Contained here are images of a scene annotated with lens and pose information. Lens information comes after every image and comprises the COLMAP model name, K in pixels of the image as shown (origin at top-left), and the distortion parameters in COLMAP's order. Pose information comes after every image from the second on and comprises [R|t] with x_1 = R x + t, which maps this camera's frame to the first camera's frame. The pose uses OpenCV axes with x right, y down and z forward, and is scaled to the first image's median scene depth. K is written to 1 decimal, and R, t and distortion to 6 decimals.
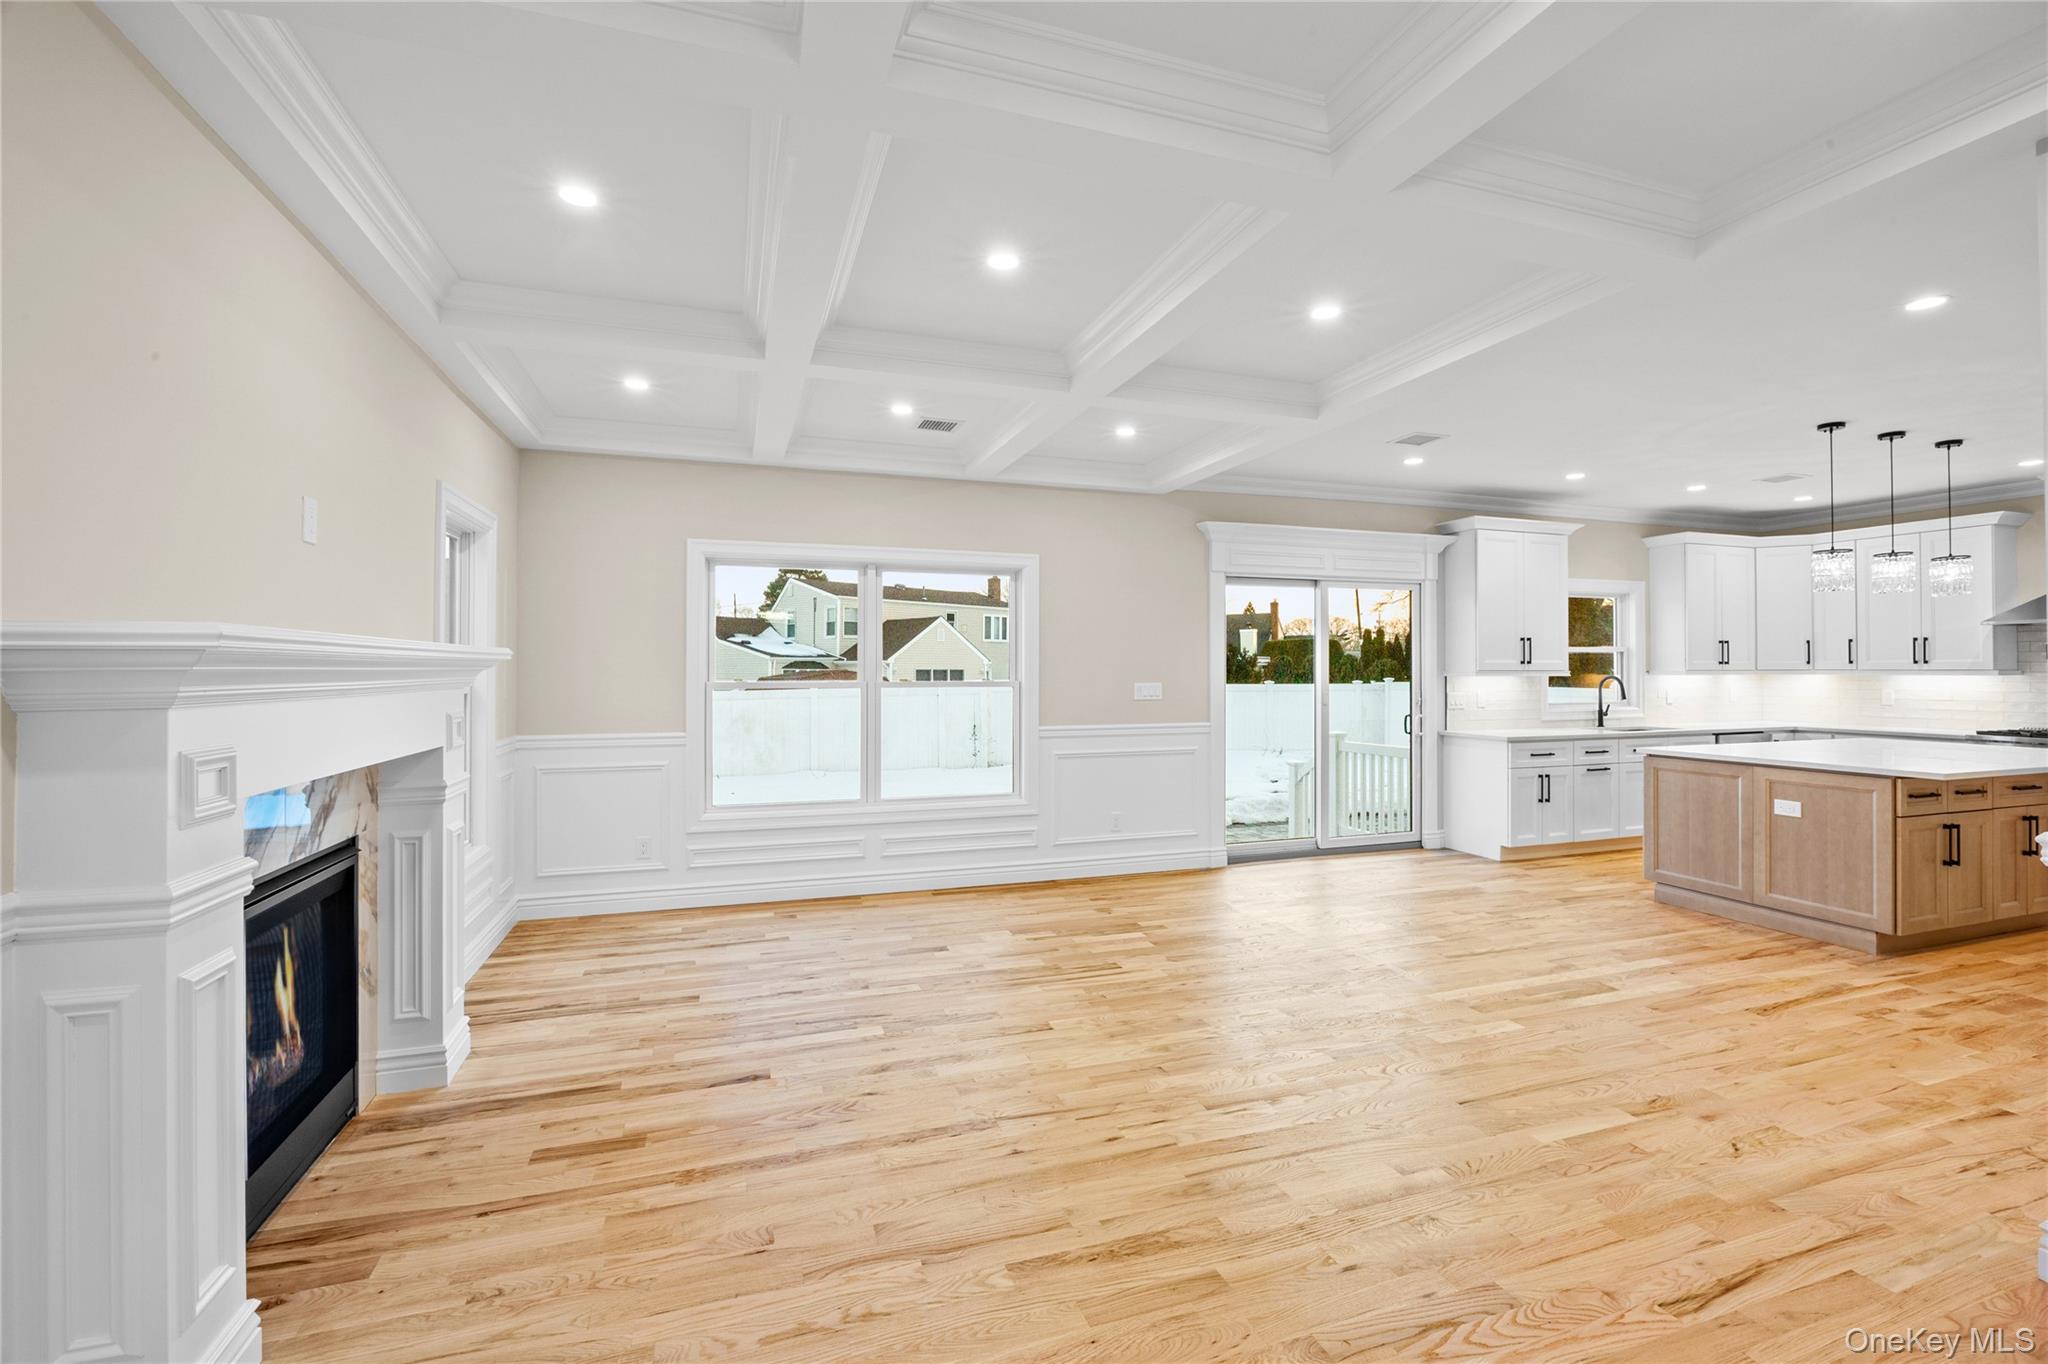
lens RADIAL K [[897.6, 0, 1018.2], [0, 897.6, 663.0], [0, 0, 1]] dist [-0.014759, -0.000222]
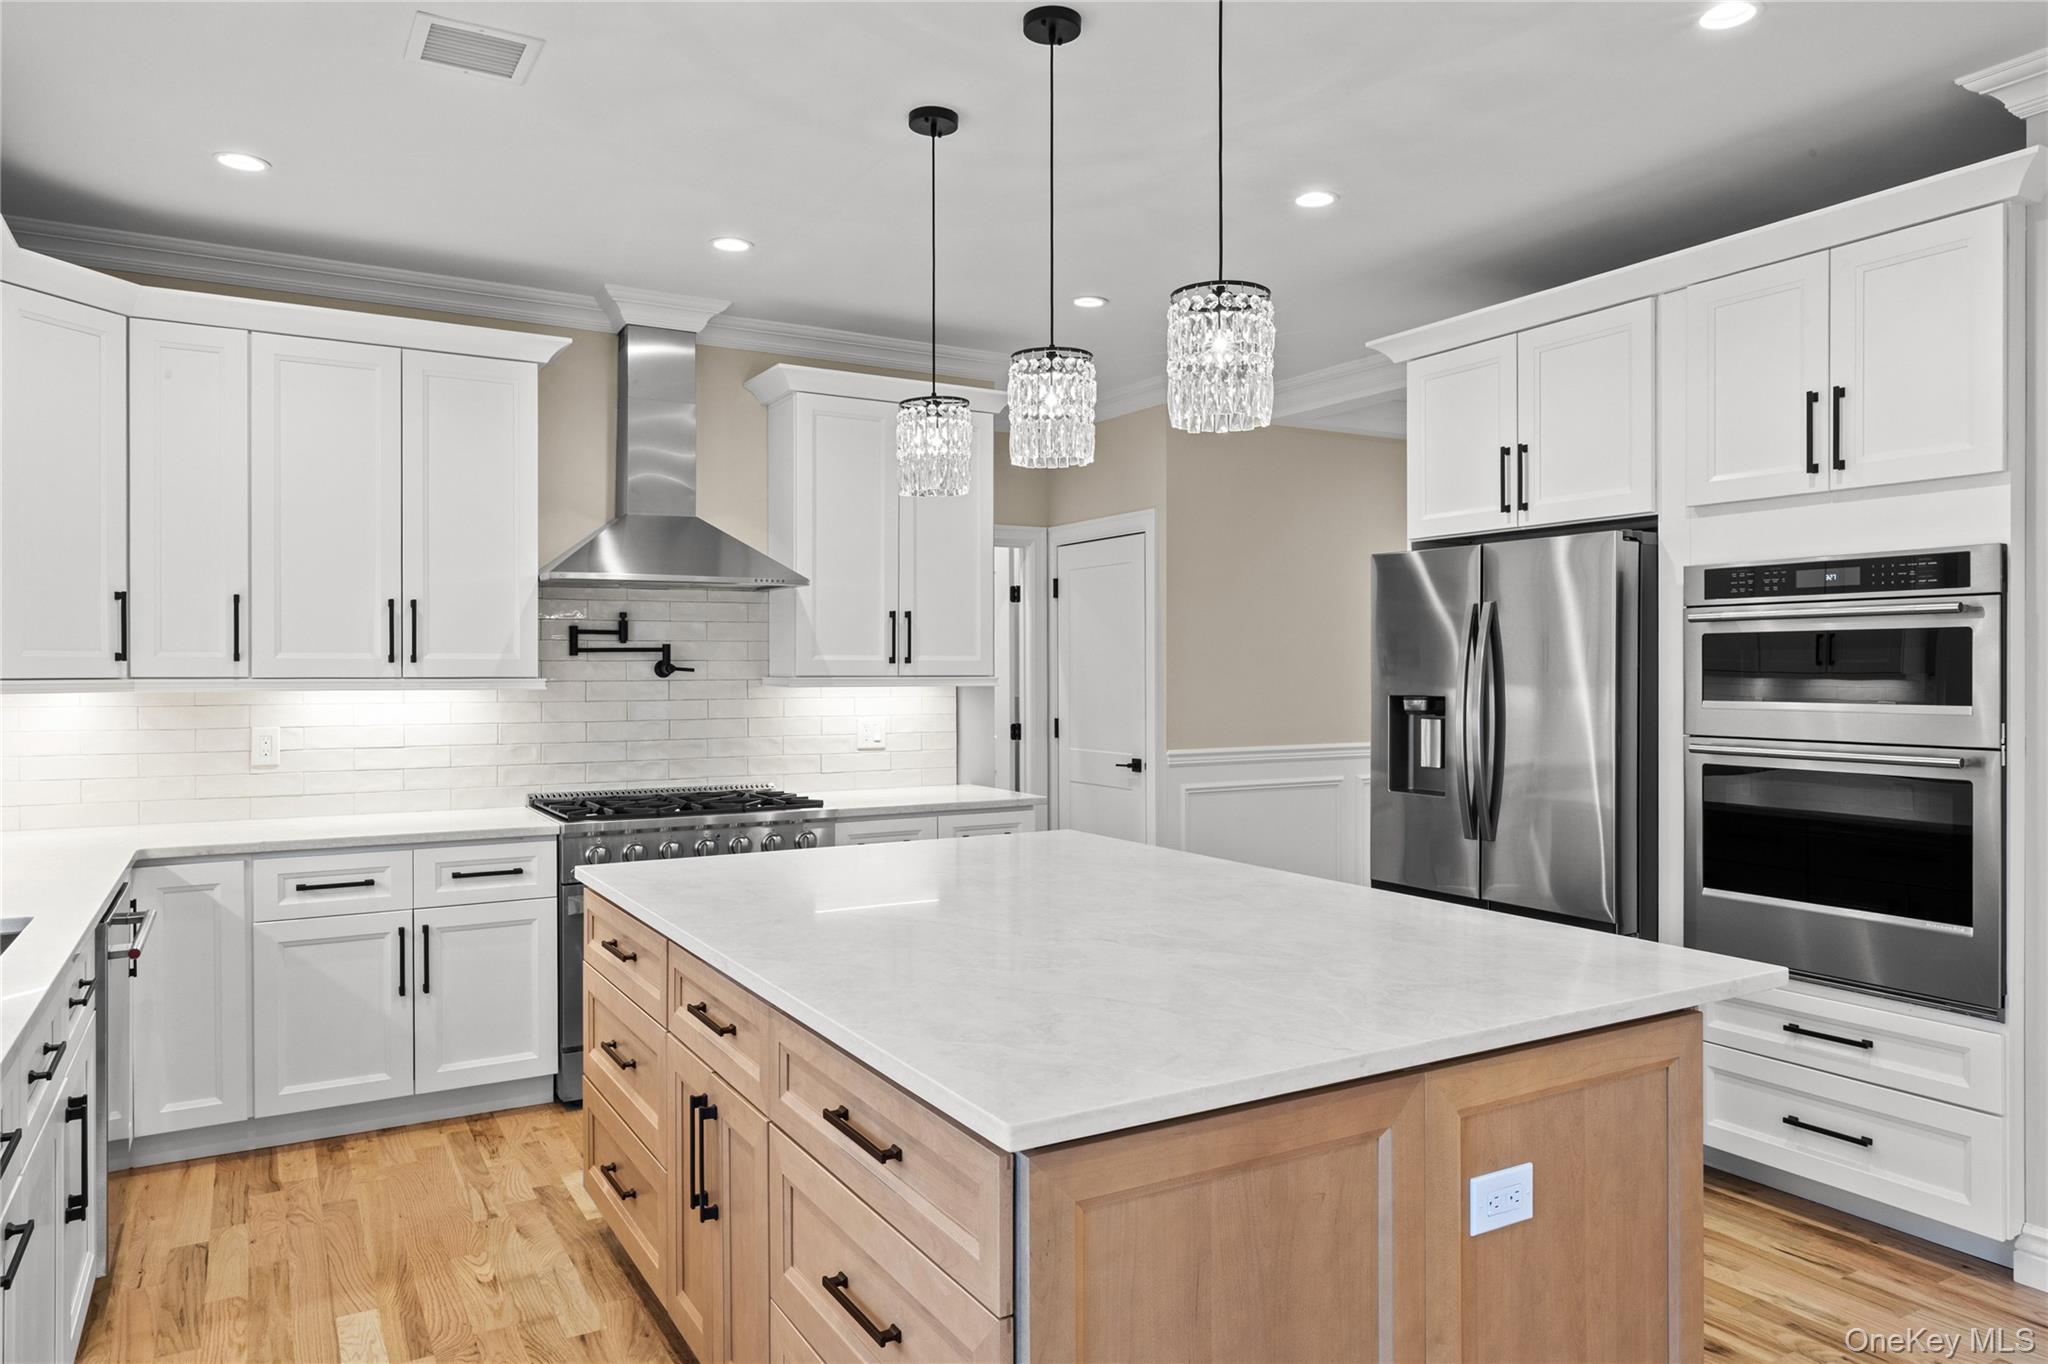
lens RADIAL K [[1312.7, 0, 1017.7], [0, 1312.7, 677.8], [0, 0, 1]] dist [0.002461, 0.000922]
pose [[-0.201847, -0.001464, 0.979416, 0.454326], [-0.004087, 0.999991, 0.000653, 0.008184], [-0.979409, -0.003871, -0.201851, 1.076329]]
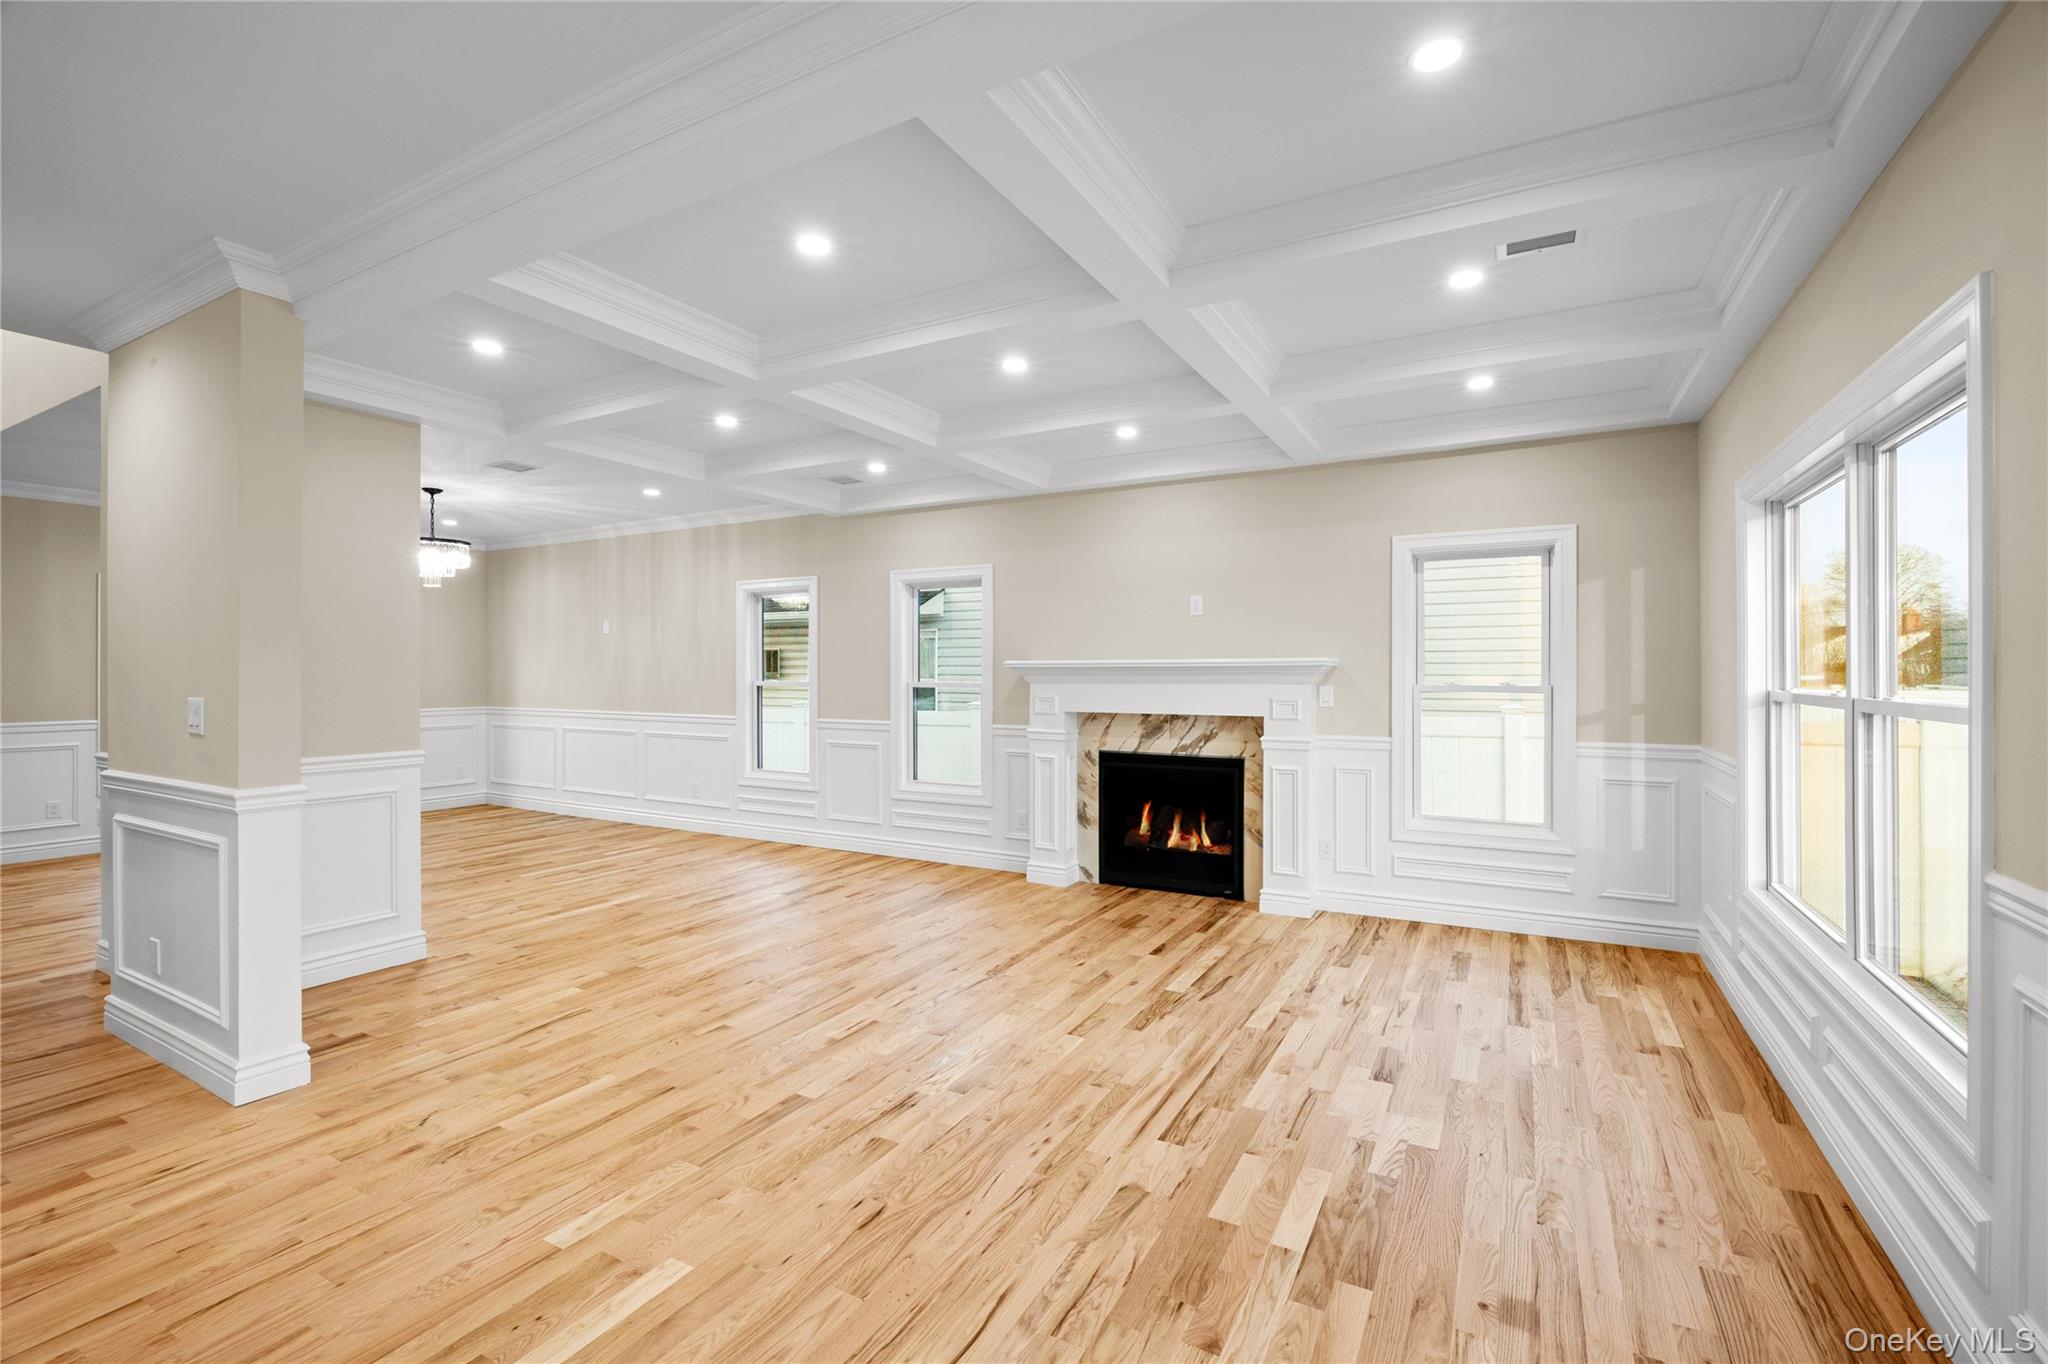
lens RADIAL K [[897.6, 0, 1030.6], [0, 897.6, 669.4], [0, 0, 1]] dist [-0.014759, -0.000222]
pose [[-0.733828, 0.000628, -0.679335, 0.633846], [0.008004, 0.999938, -0.007721, 0.010174], [0.679288, -0.011103, -0.733788, 1.451076]]
